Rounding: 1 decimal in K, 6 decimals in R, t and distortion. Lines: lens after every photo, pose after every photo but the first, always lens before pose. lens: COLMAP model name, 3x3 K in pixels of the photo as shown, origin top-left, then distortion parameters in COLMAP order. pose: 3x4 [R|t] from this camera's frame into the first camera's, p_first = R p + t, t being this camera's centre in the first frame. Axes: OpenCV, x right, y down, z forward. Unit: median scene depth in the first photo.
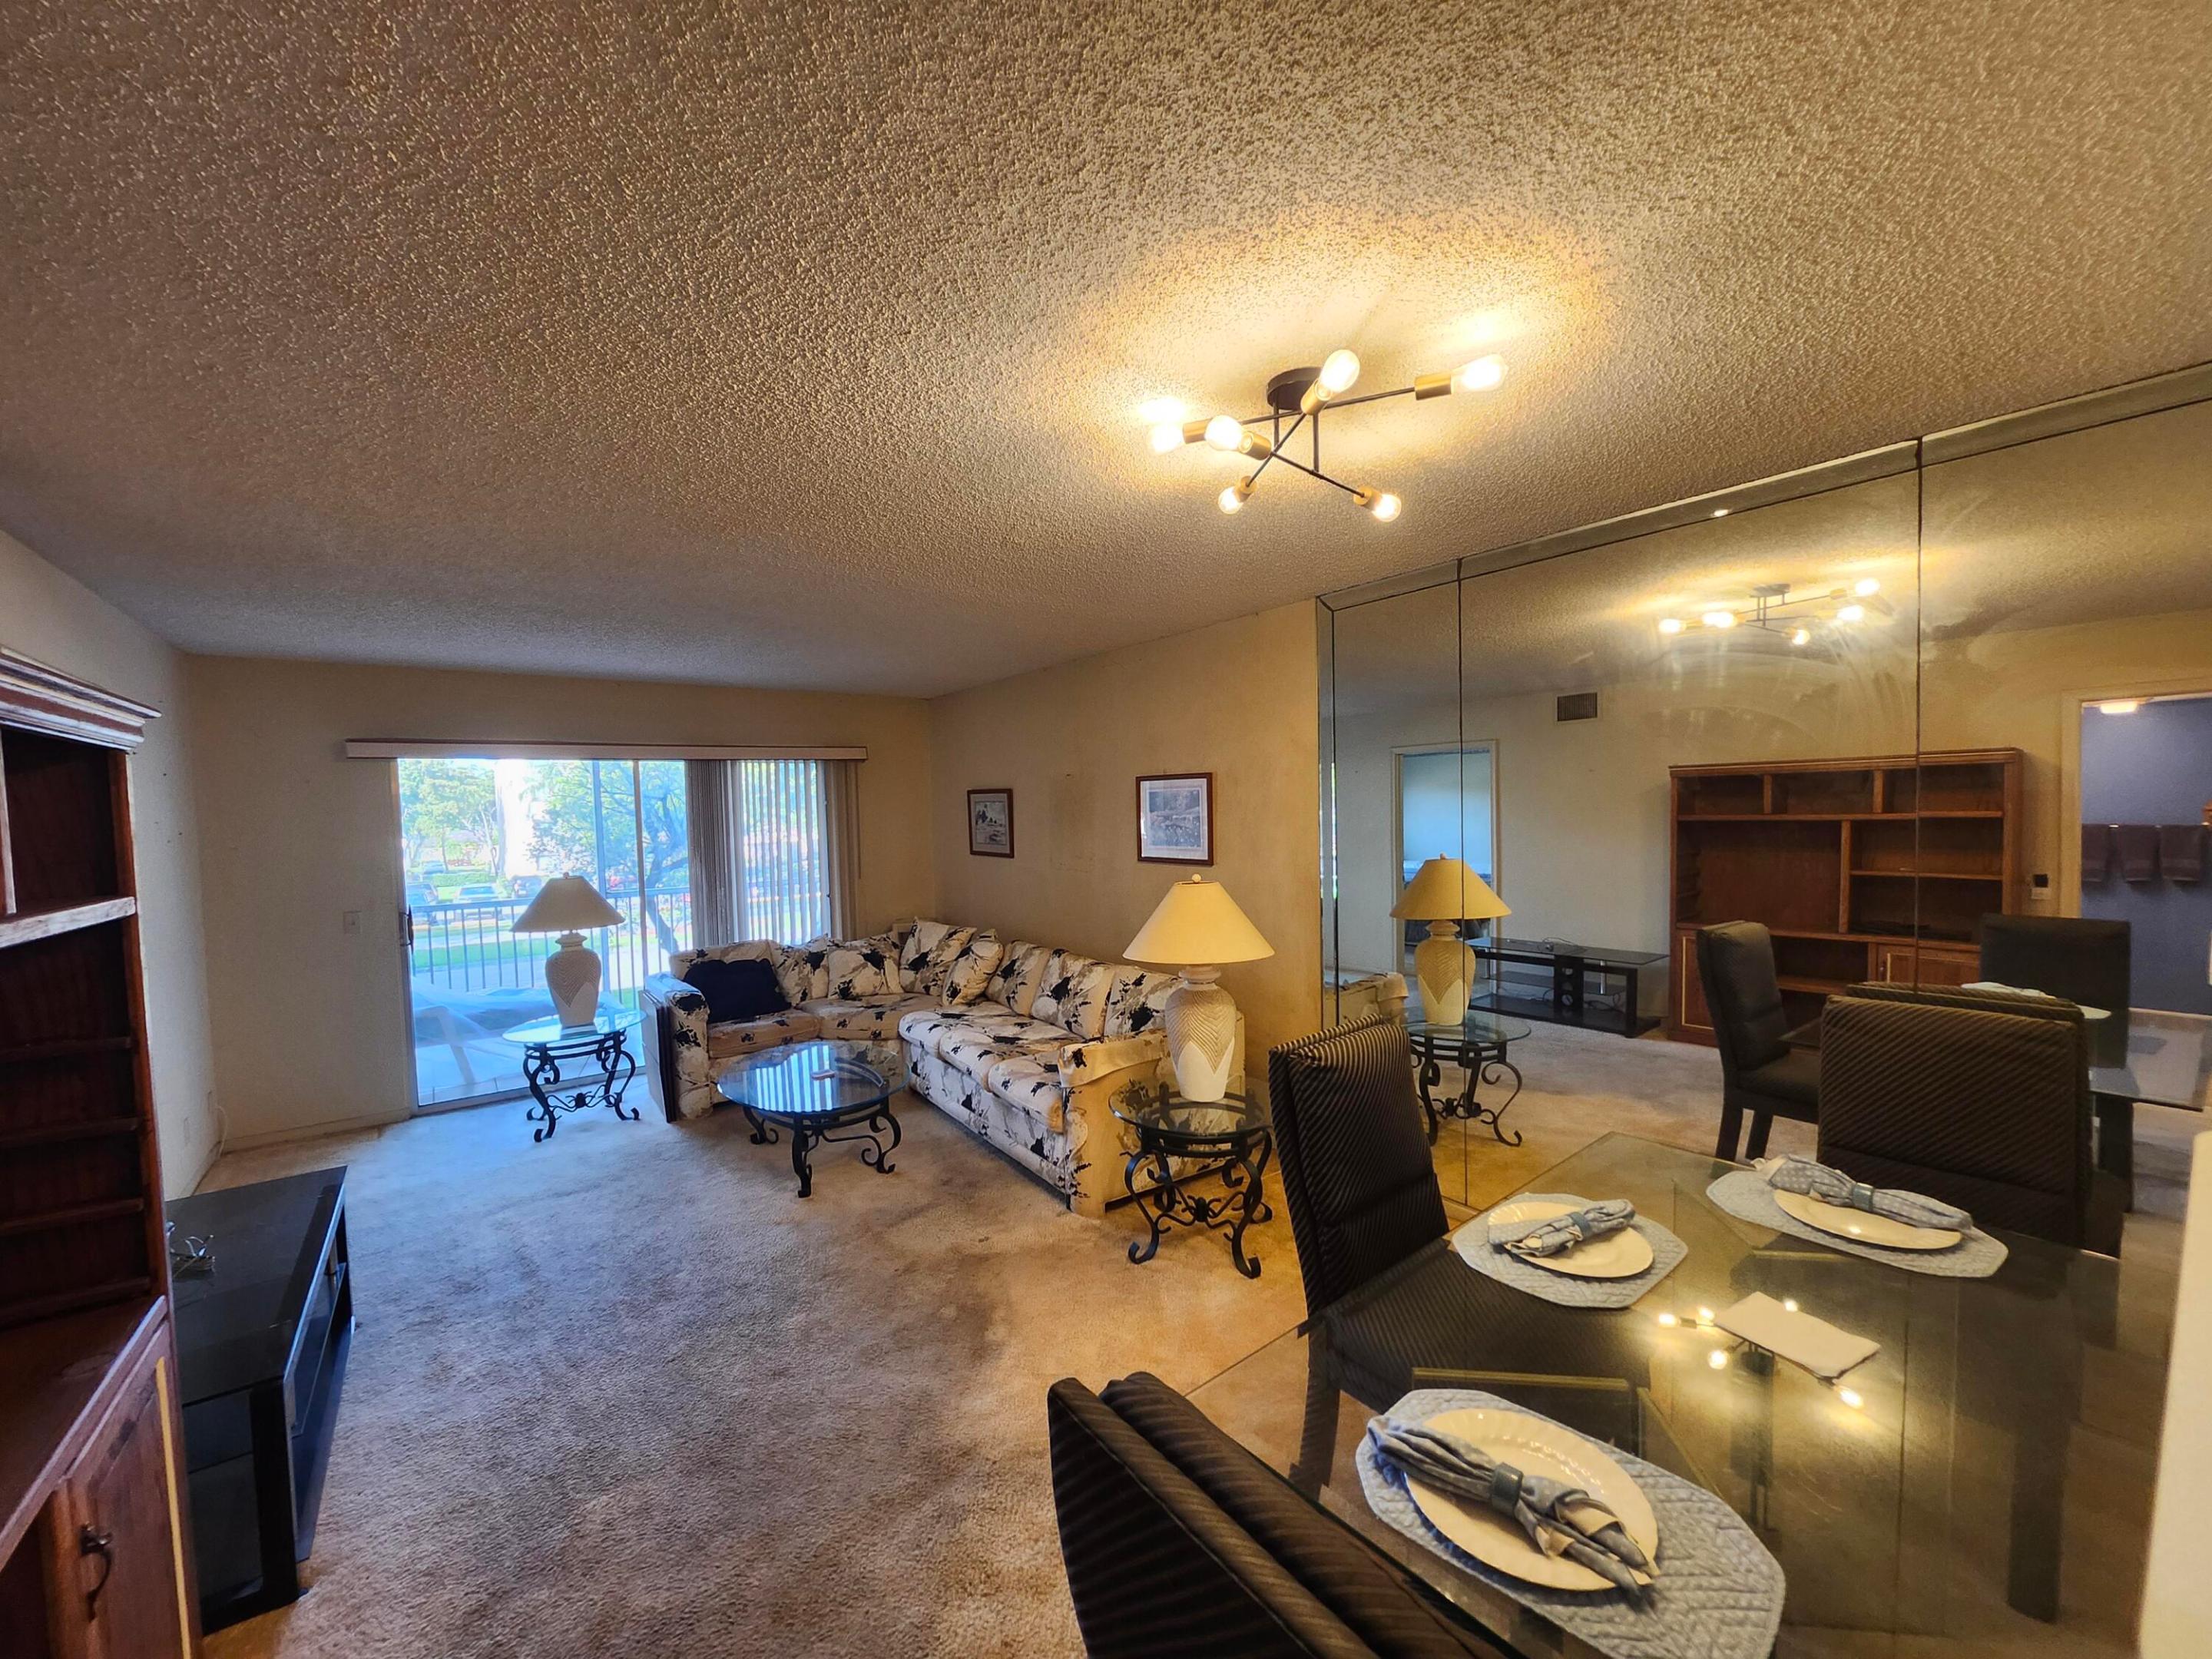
lens RADIAL K [[871.8, 0, 1104.7], [0, 871.8, 835.6], [0, 0, 1]] dist [0.011395, -0.001877]
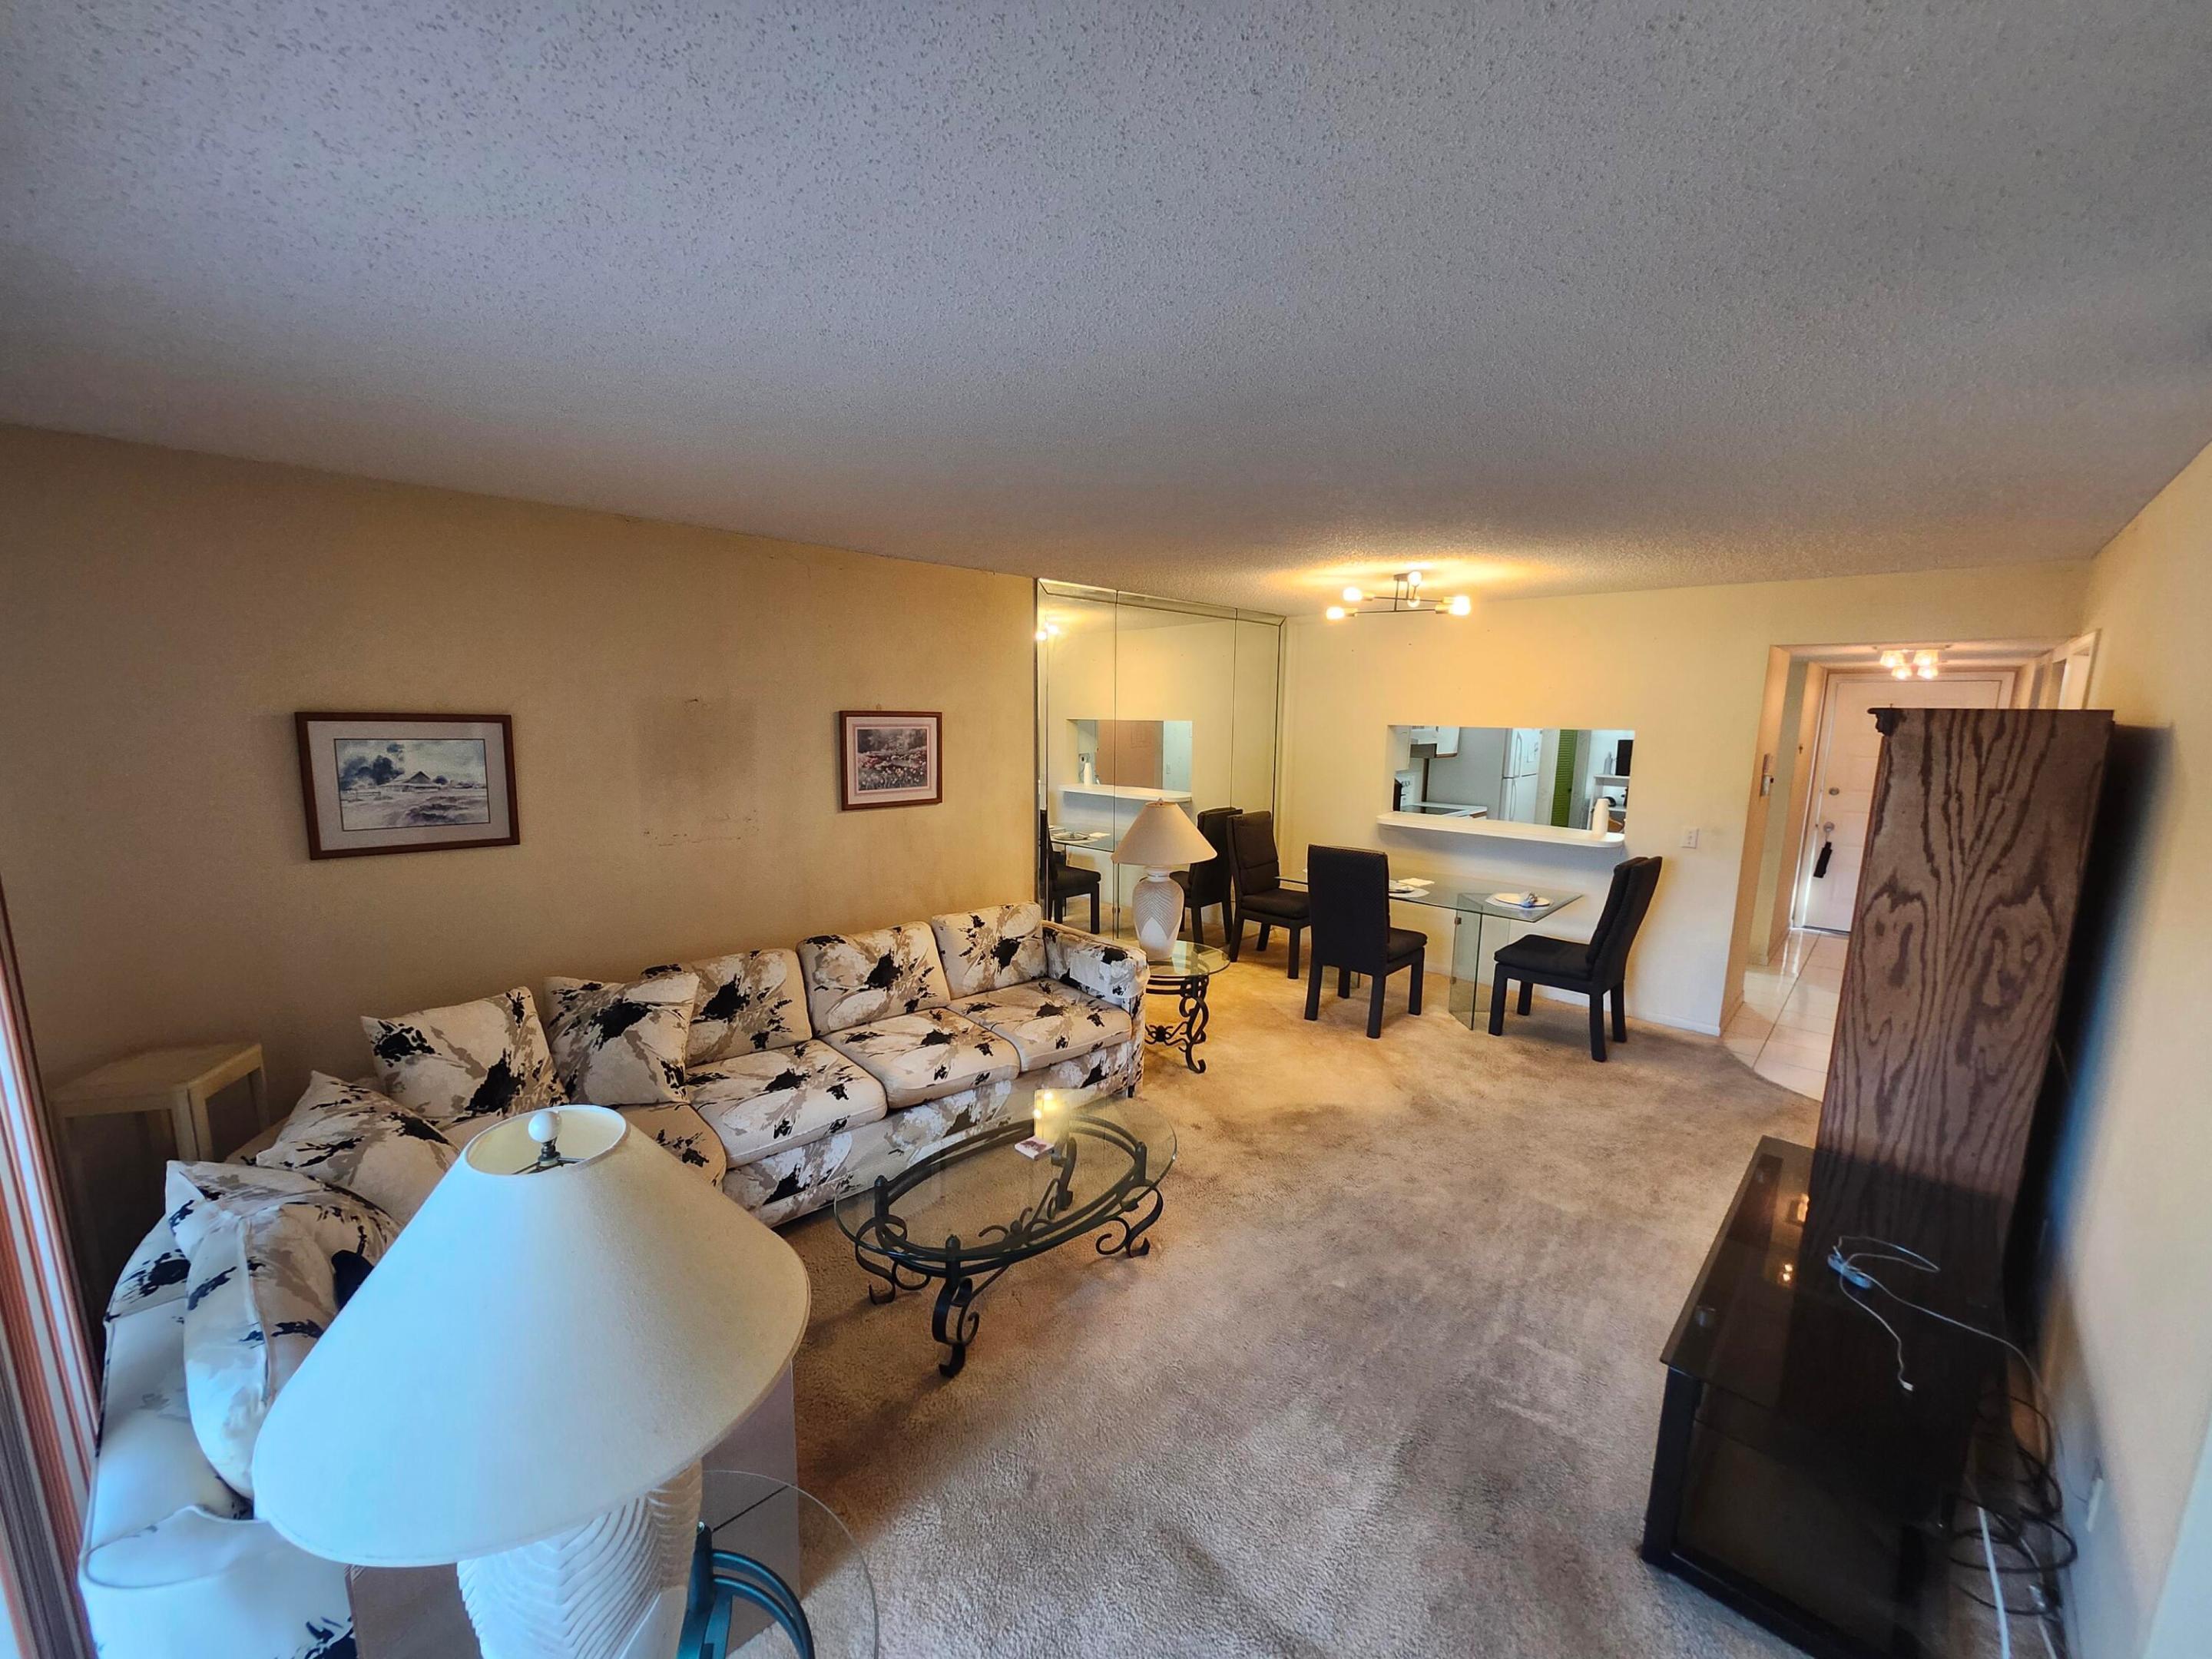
lens RADIAL K [[871.8, 0, 1106.6], [0, 871.8, 827.5], [0, 0, 1]] dist [0.011395, -0.001877]
pose [[-0.147608, -0.113935, 0.982462, -1.007107], [0.019476, 0.992815, 0.118062, -0.060180], [-0.988854, 0.036561, -0.144329, 1.050475]]
